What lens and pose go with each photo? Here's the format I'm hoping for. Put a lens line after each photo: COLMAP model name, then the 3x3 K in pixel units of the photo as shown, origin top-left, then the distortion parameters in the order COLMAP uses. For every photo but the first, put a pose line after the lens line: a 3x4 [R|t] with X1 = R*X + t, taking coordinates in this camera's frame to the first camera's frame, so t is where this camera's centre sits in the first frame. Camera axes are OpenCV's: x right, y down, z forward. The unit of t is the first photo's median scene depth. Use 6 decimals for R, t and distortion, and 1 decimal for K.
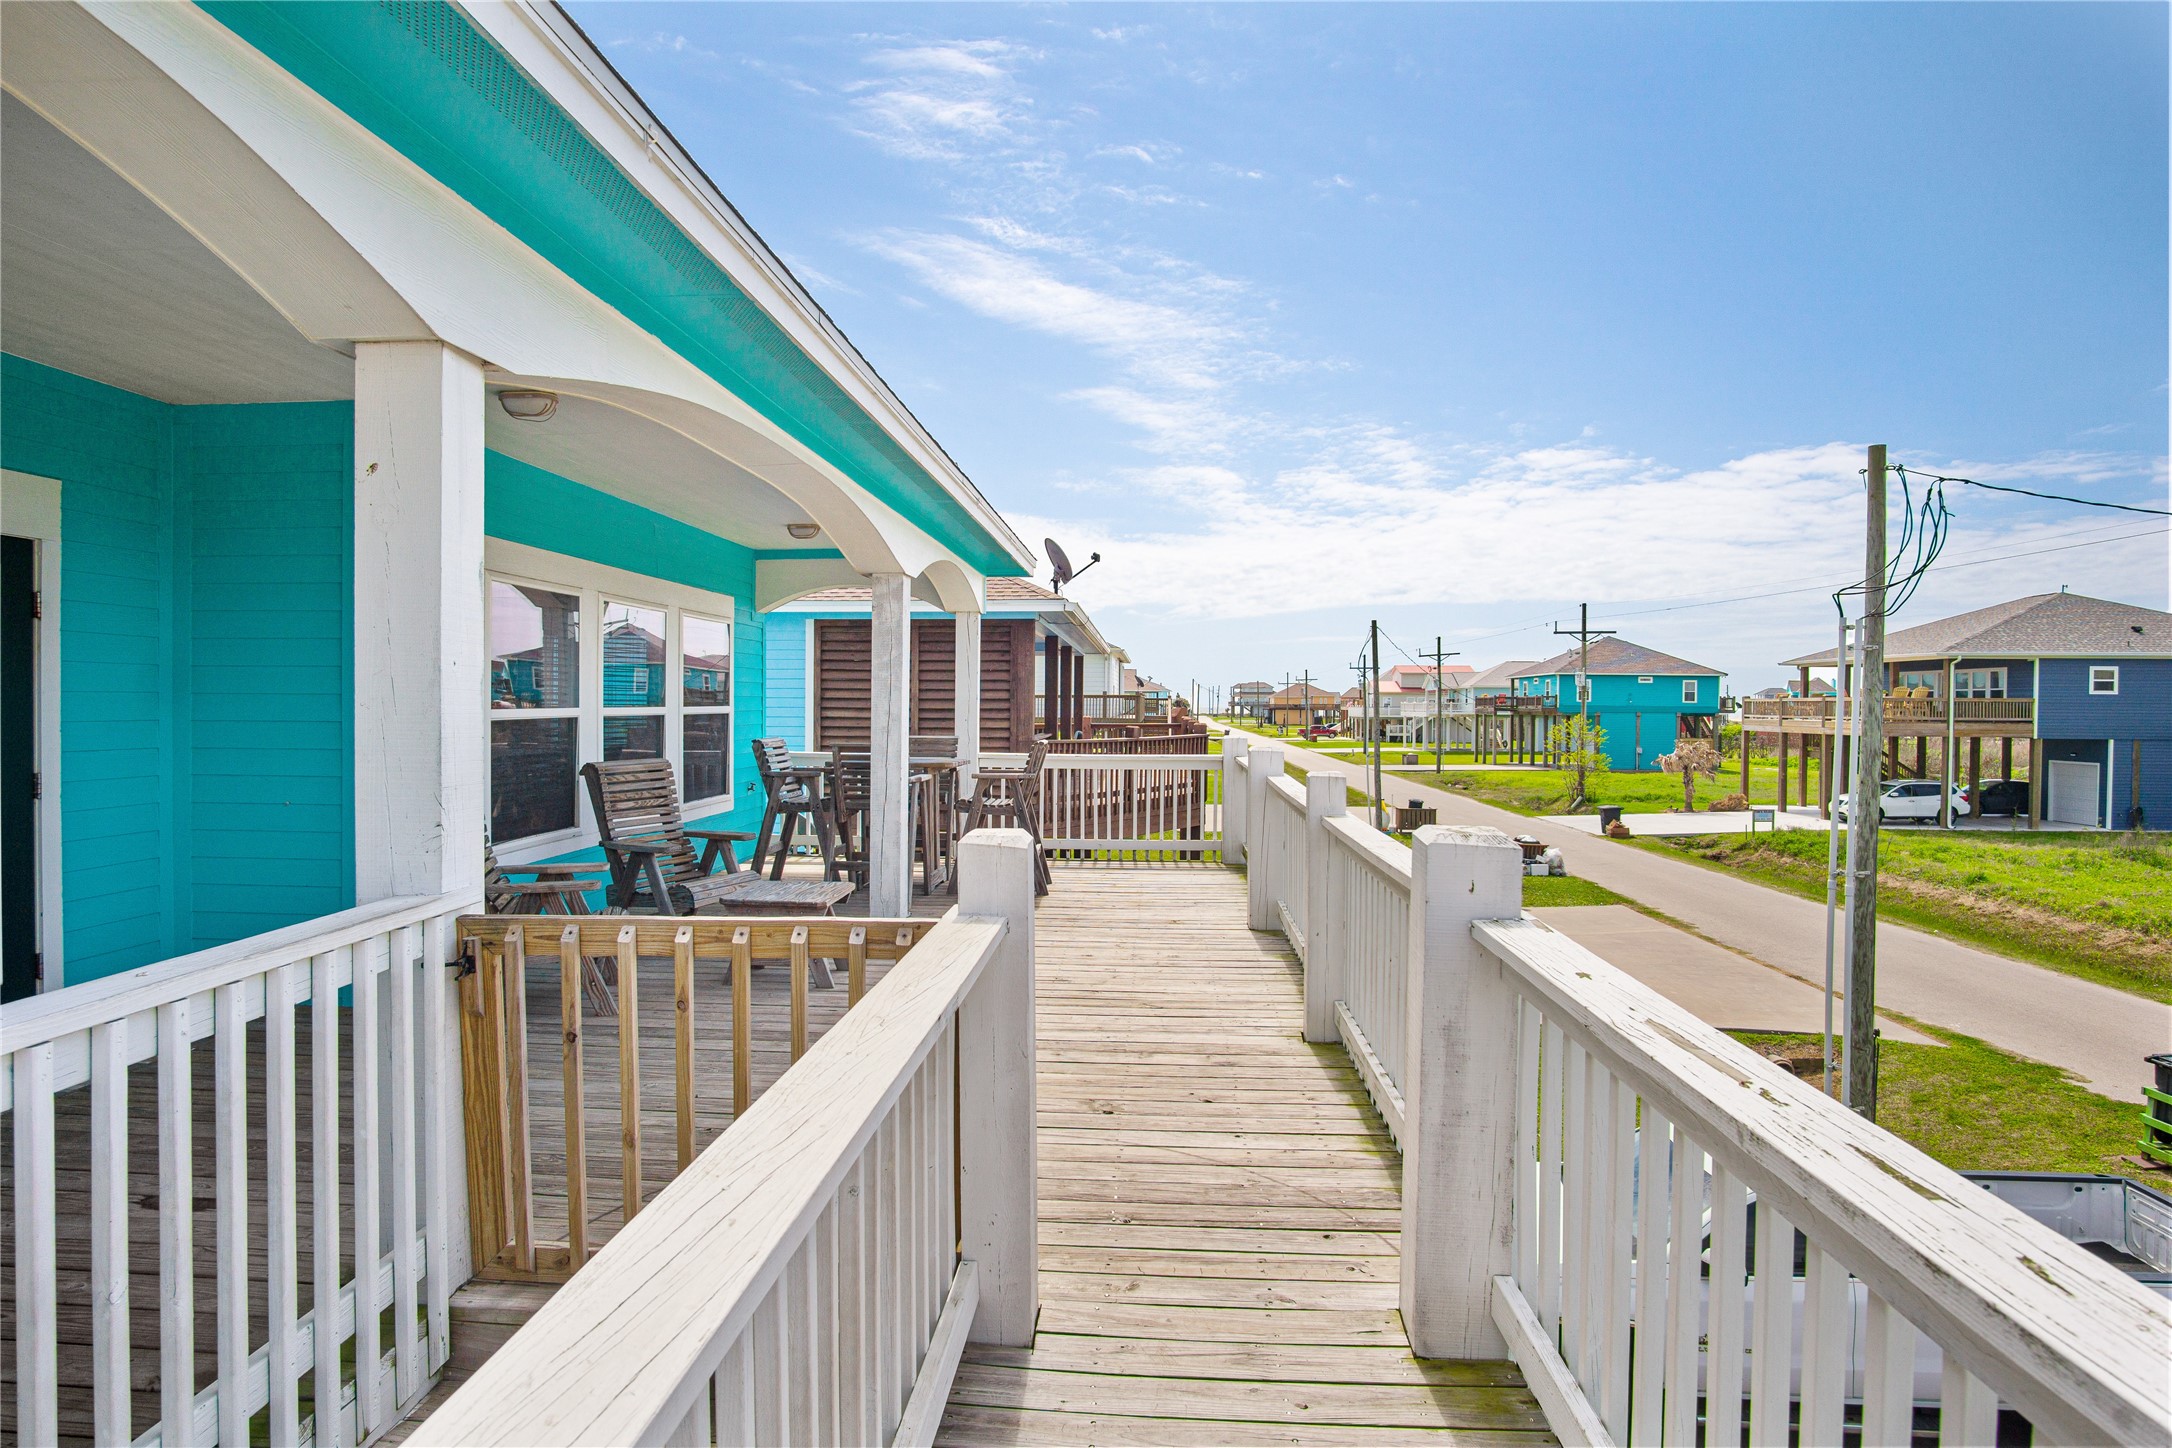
lens RADIAL K [[1163.5, 0, 1075.6], [0, 1163.5, 721.9], [0, 0, 1]] dist [-0.034689, 0.010746]
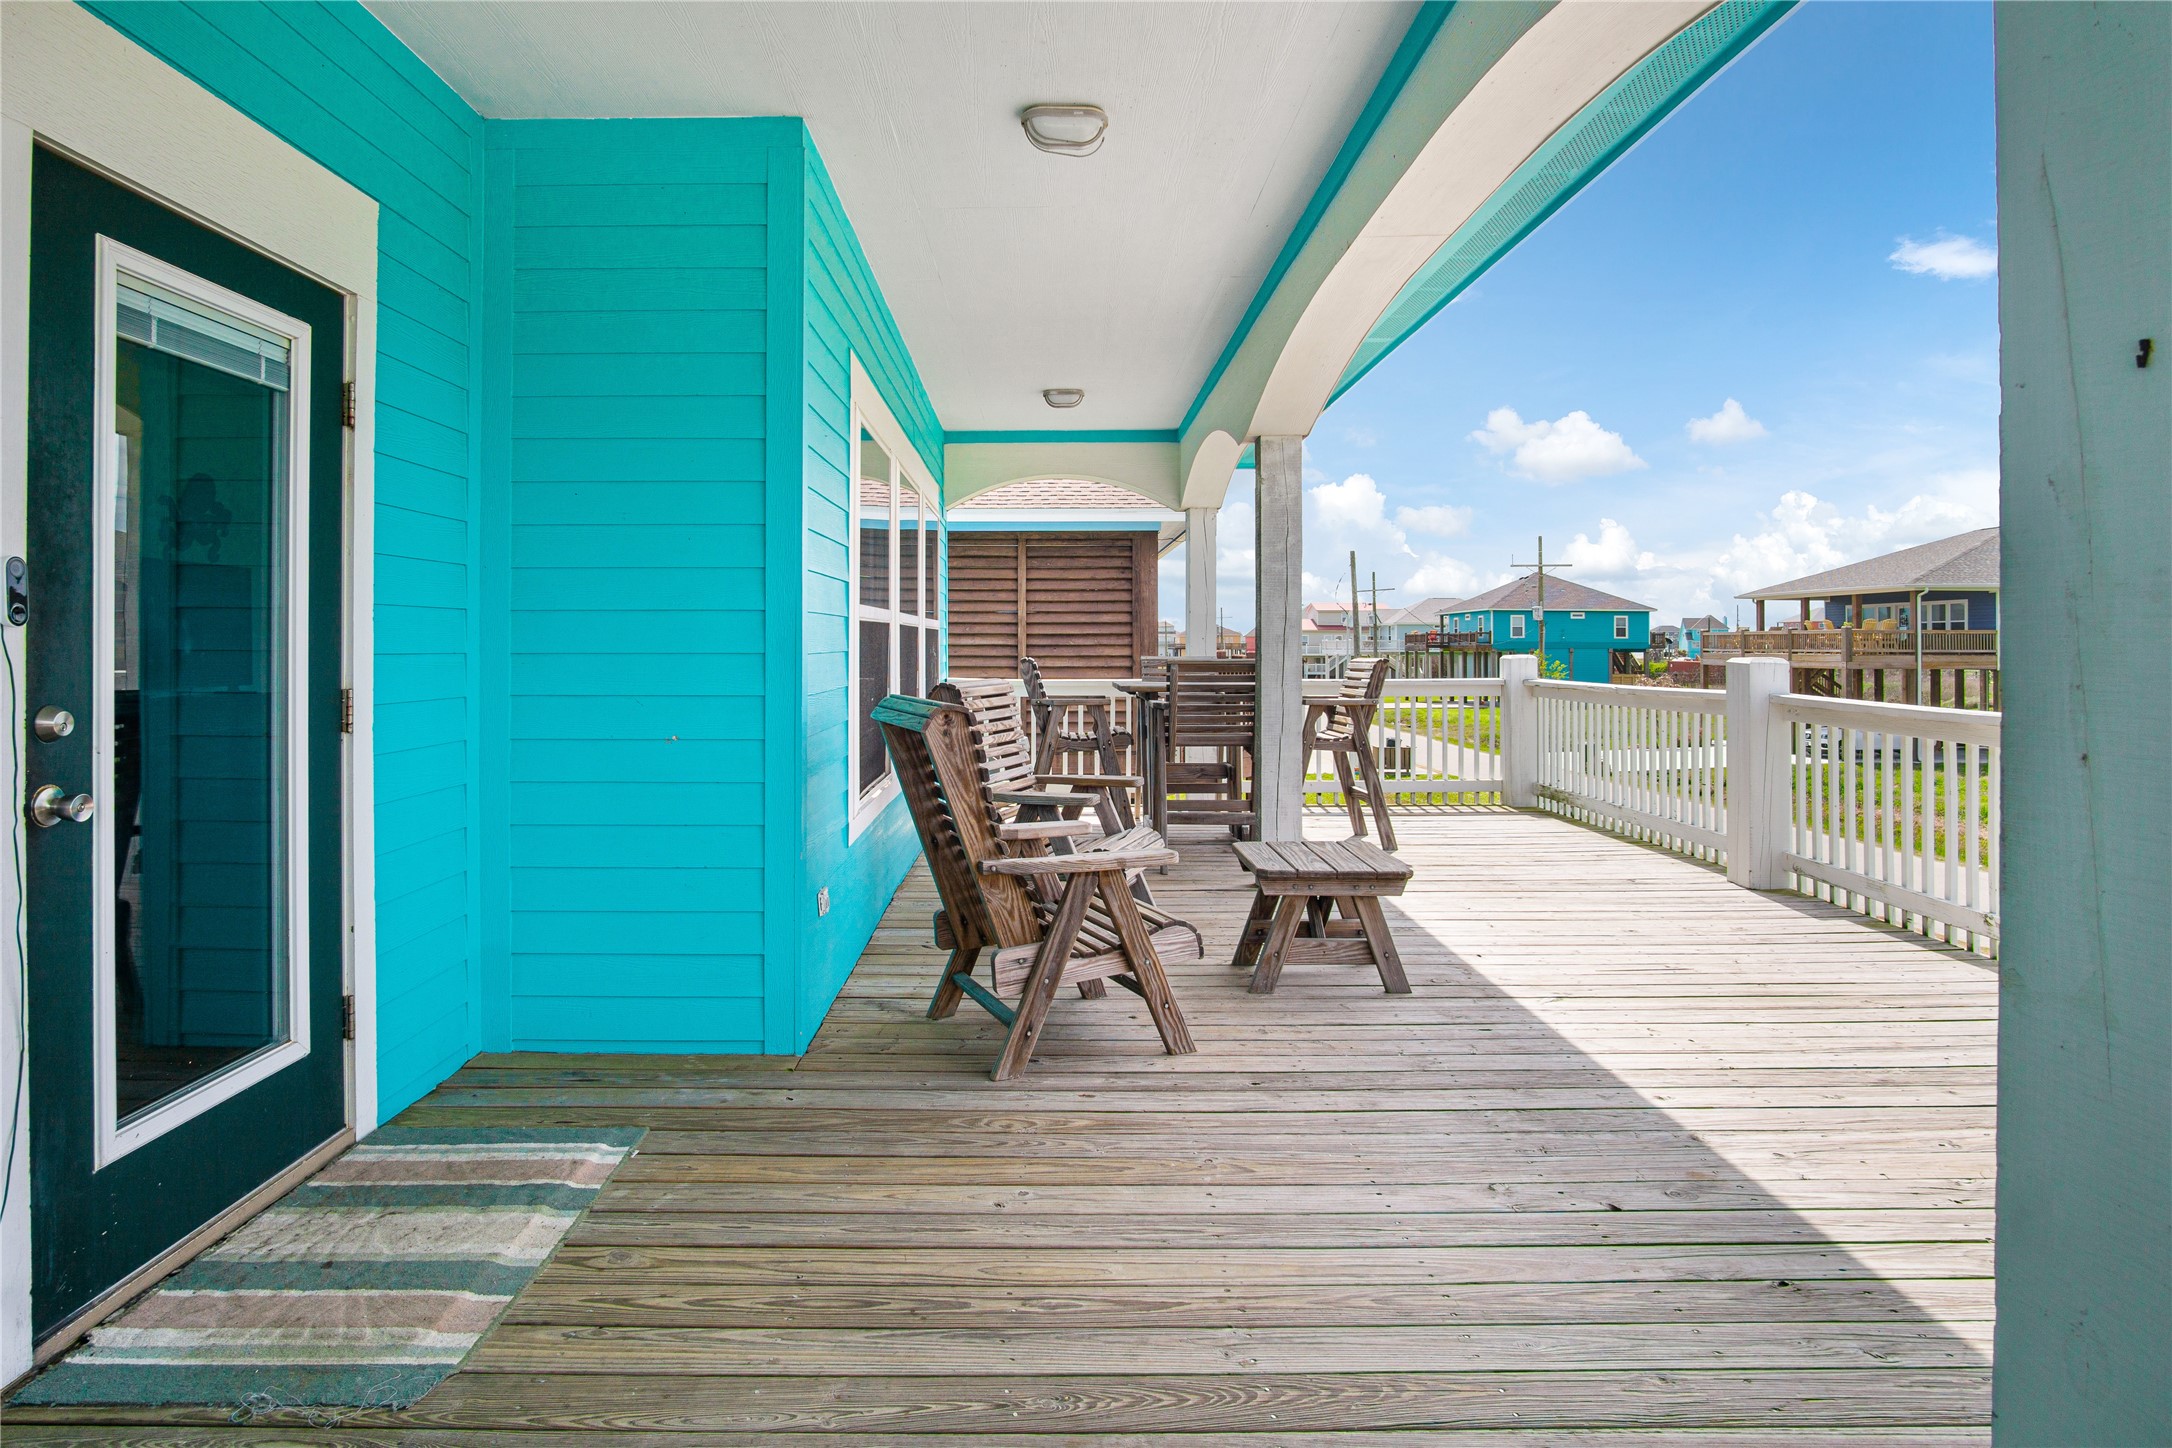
lens RADIAL K [[1186.1, 0, 1036.2], [0, 1186.1, 655.5], [0, 0, 1]] dist [-0.026975, 0.000335]
pose [[0.997470, -0.005353, 0.070882, -0.404672], [0.005879, 0.999957, -0.007215, 0.023381], [-0.070841, 0.007614, 0.997459, 0.247561]]
